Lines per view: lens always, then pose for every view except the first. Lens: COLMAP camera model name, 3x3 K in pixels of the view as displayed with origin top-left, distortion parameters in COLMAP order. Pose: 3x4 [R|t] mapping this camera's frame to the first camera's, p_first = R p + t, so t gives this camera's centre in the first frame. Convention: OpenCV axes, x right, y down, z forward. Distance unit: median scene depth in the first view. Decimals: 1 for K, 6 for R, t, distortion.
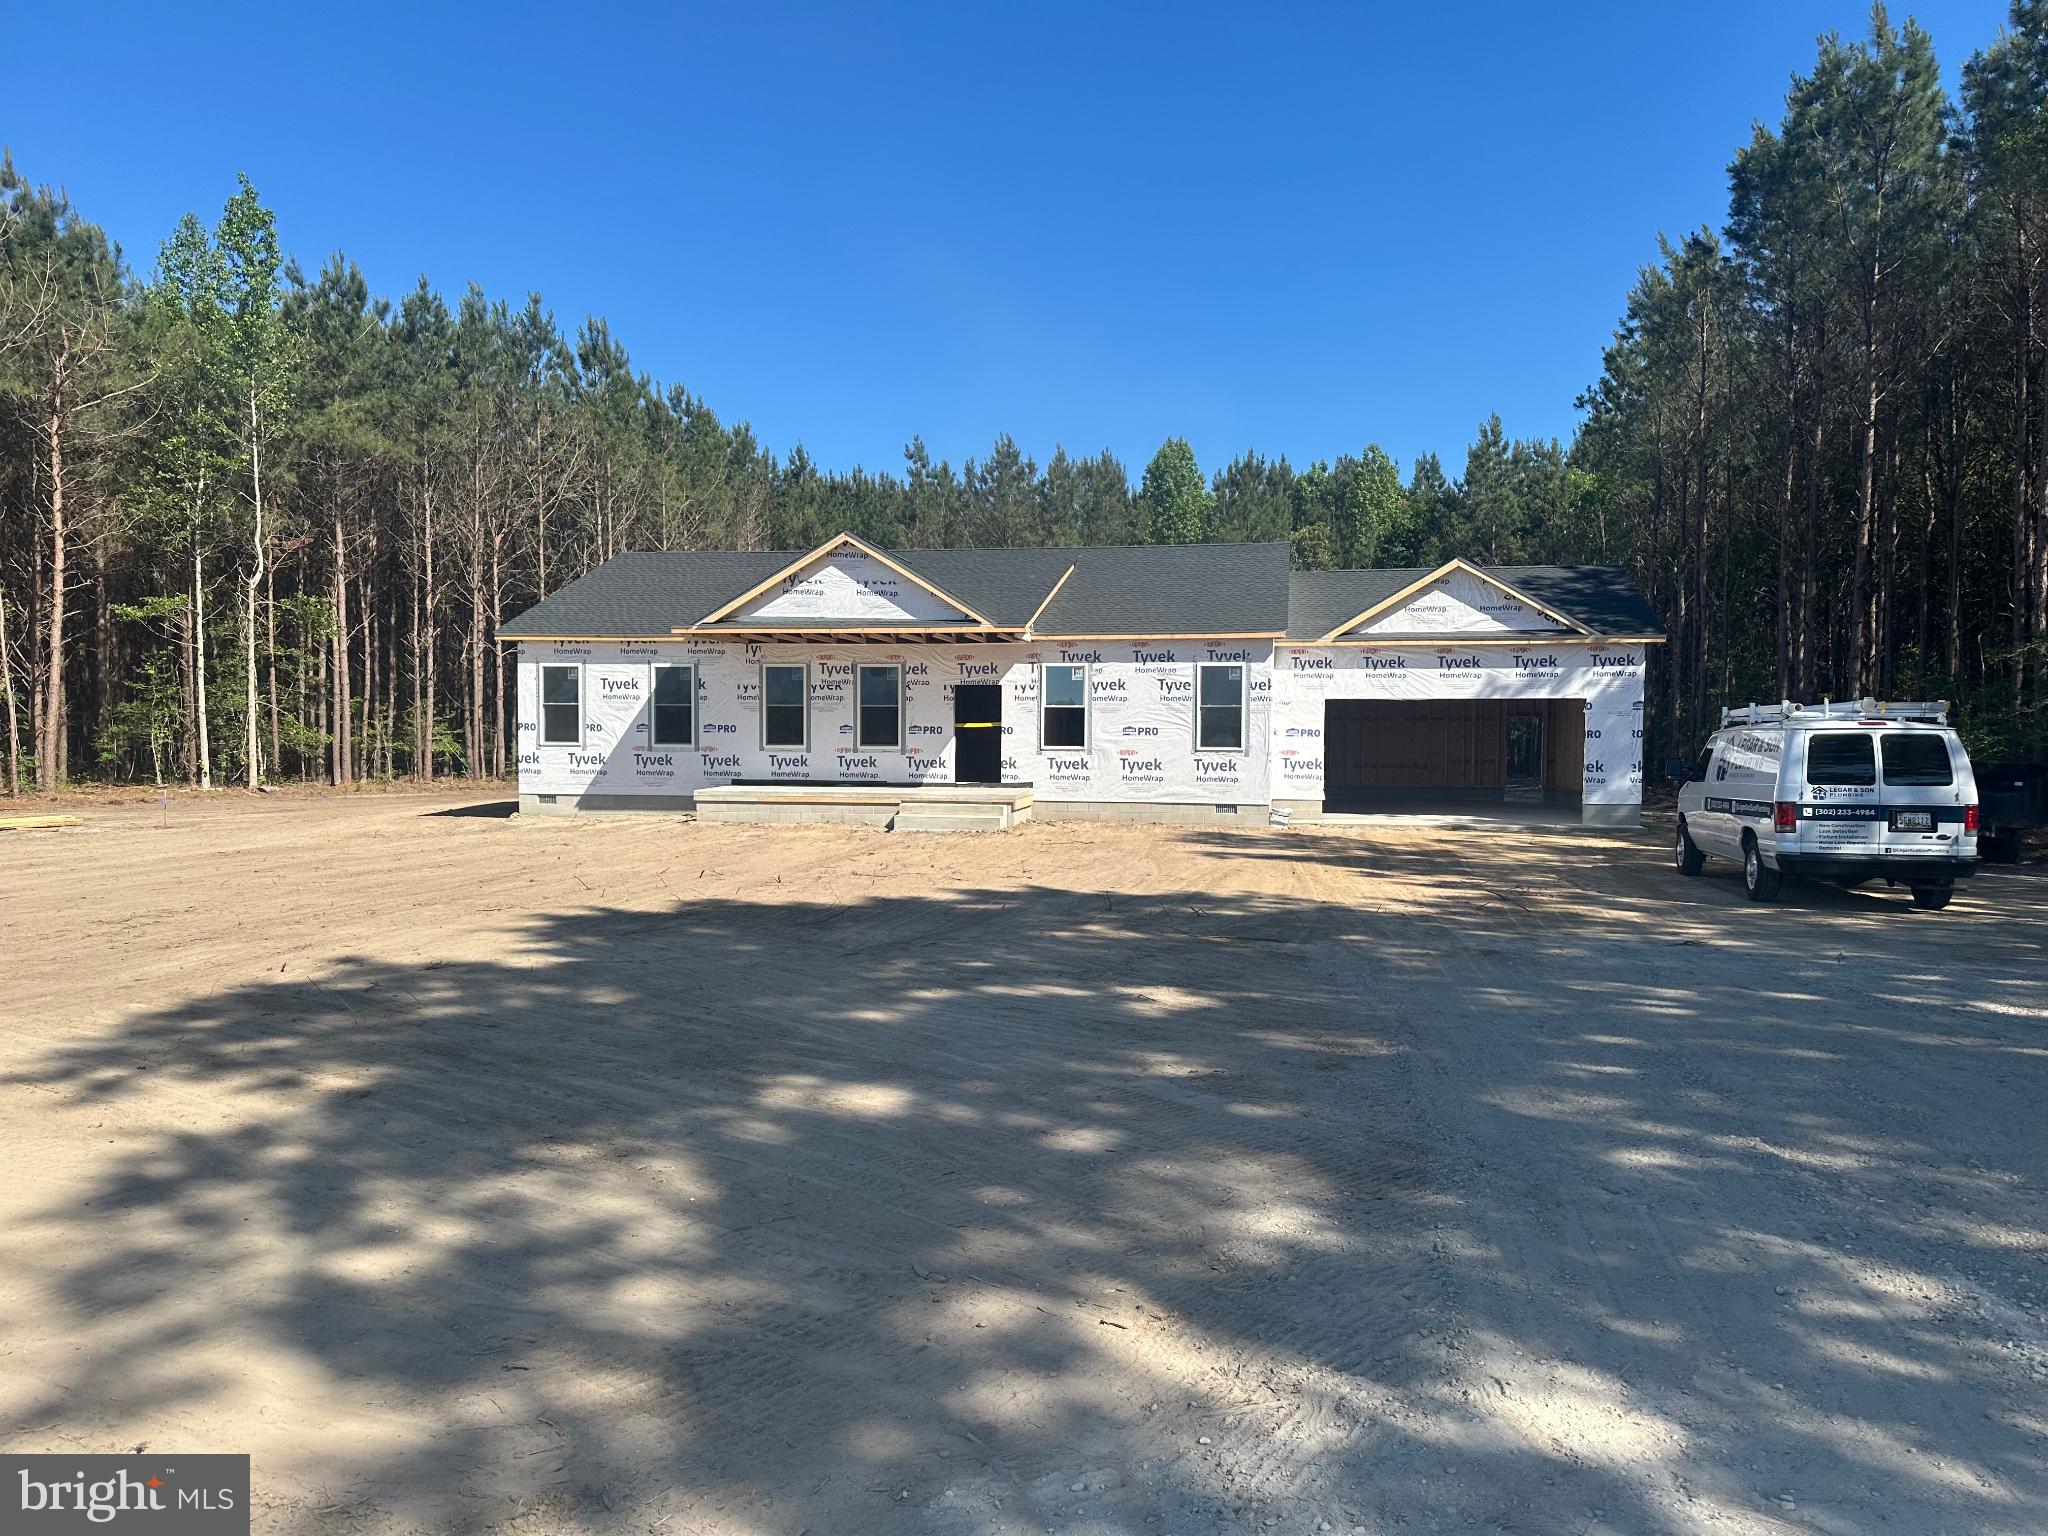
lens RADIAL K [[1436.0, 0, 1024.0], [0, 1436.0, 768.0], [0, 0, 1]] dist [0.124362, -0.130262]
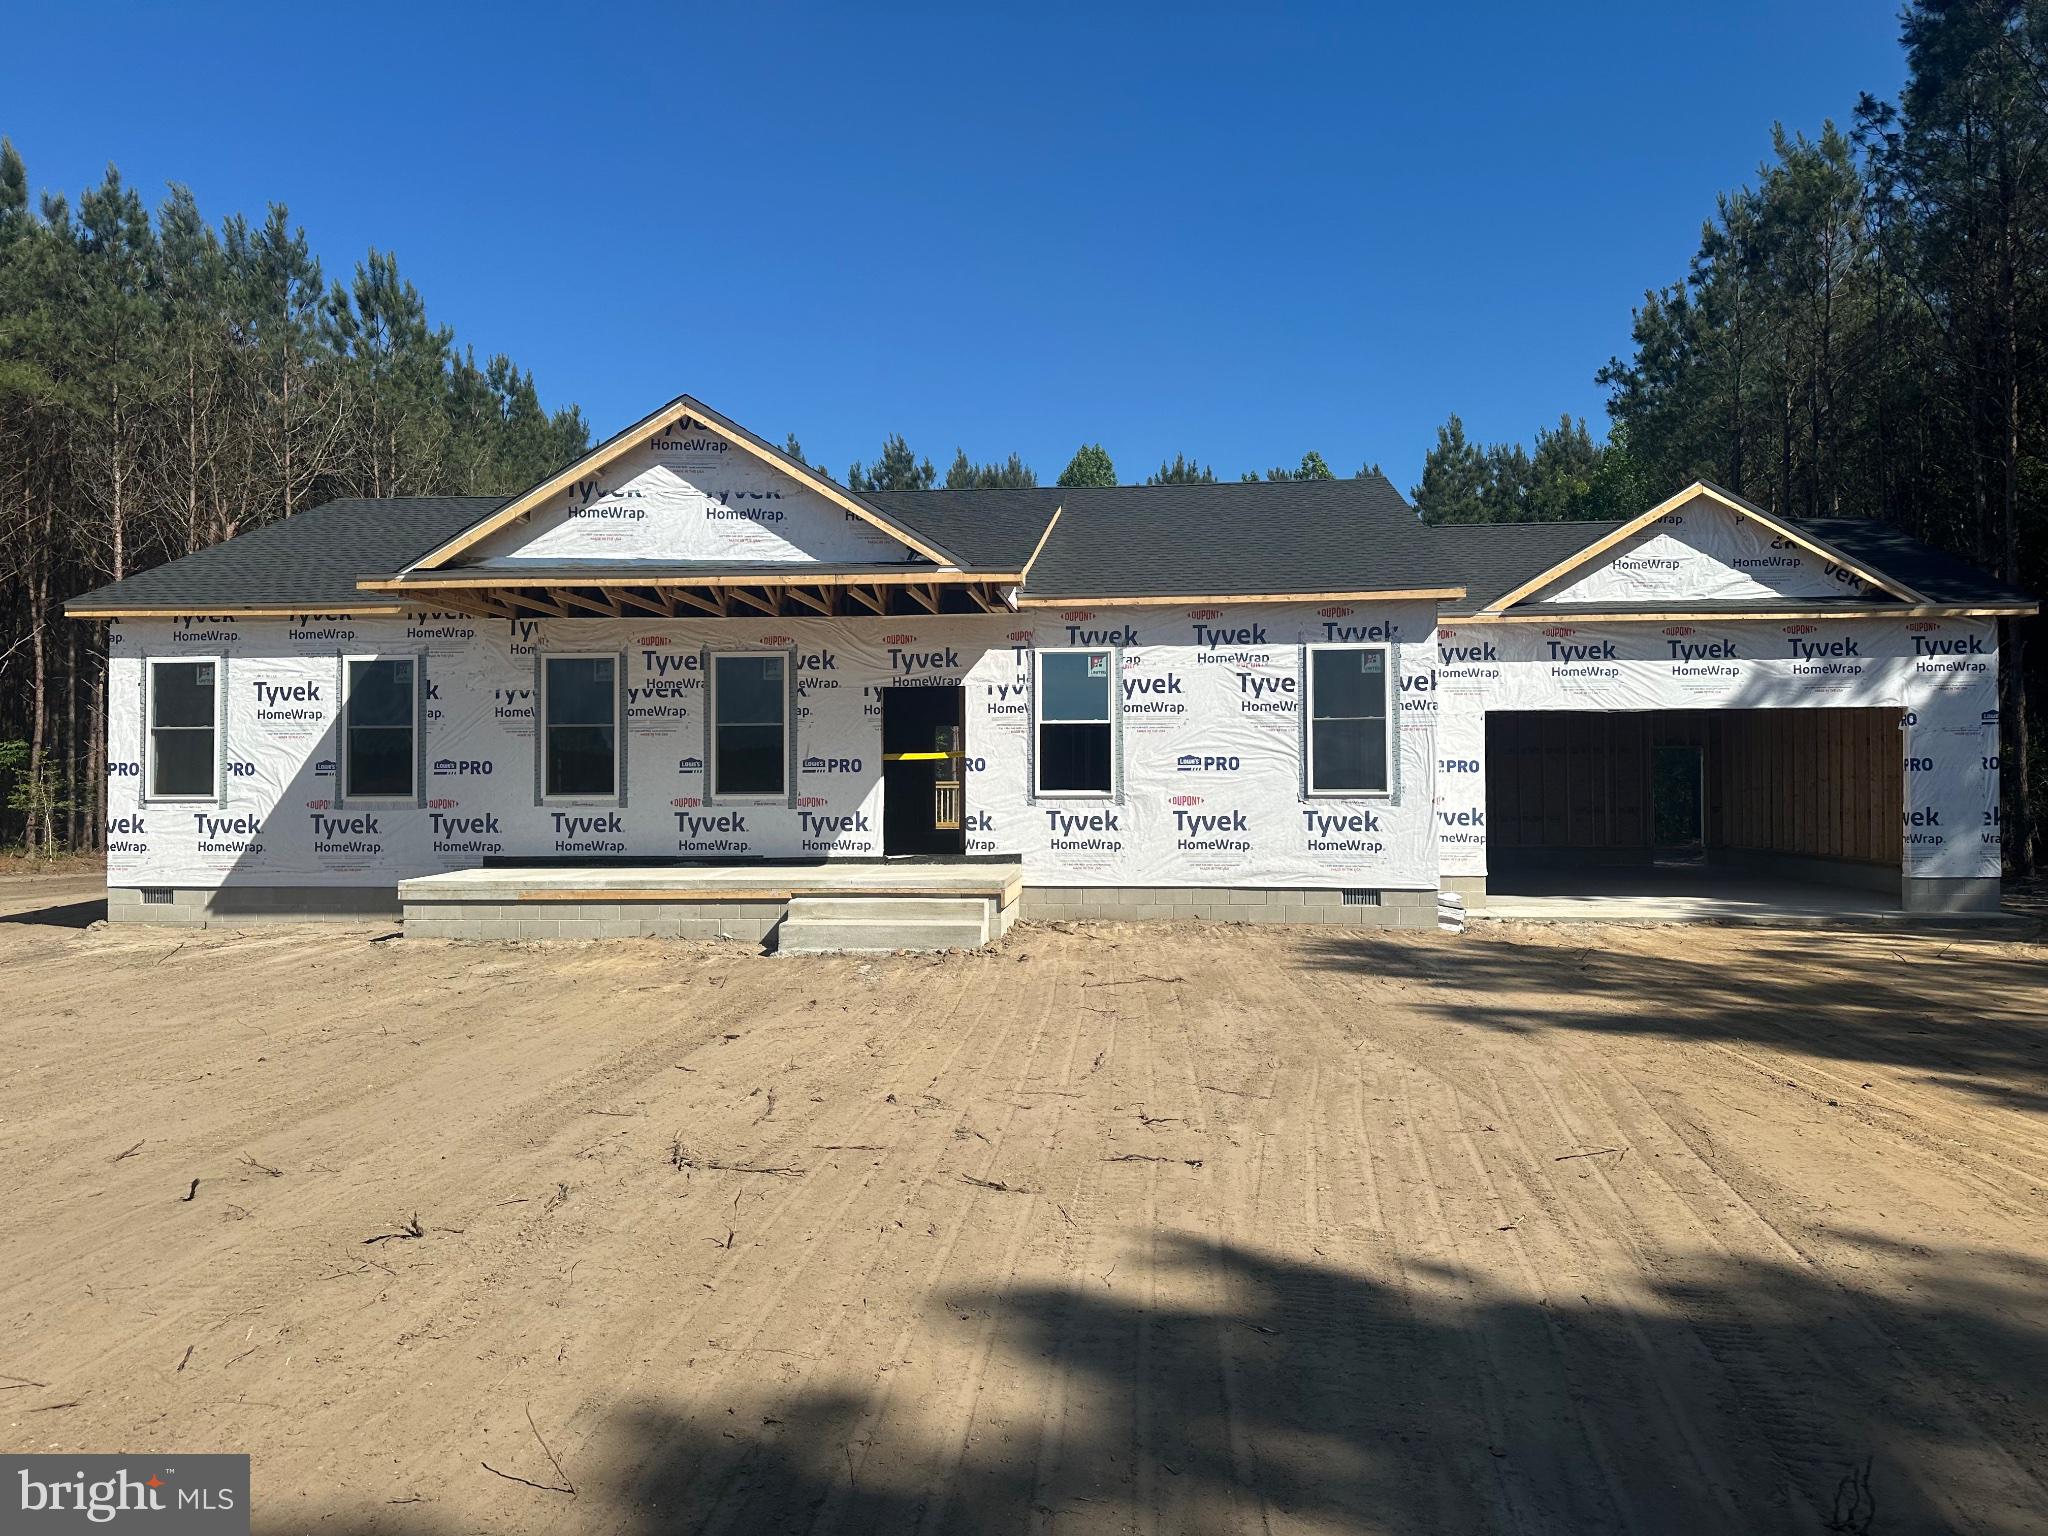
lens RADIAL K [[1436.0, 0, 1024.0], [0, 1436.0, 768.0], [0, 0, 1]] dist [0.124362, -0.130262]
pose [[0.996040, -0.008760, 0.088477, -0.042113], [0.012101, 0.999231, -0.037286, -0.002996], [-0.088082, 0.038209, 0.995380, 0.411404]]
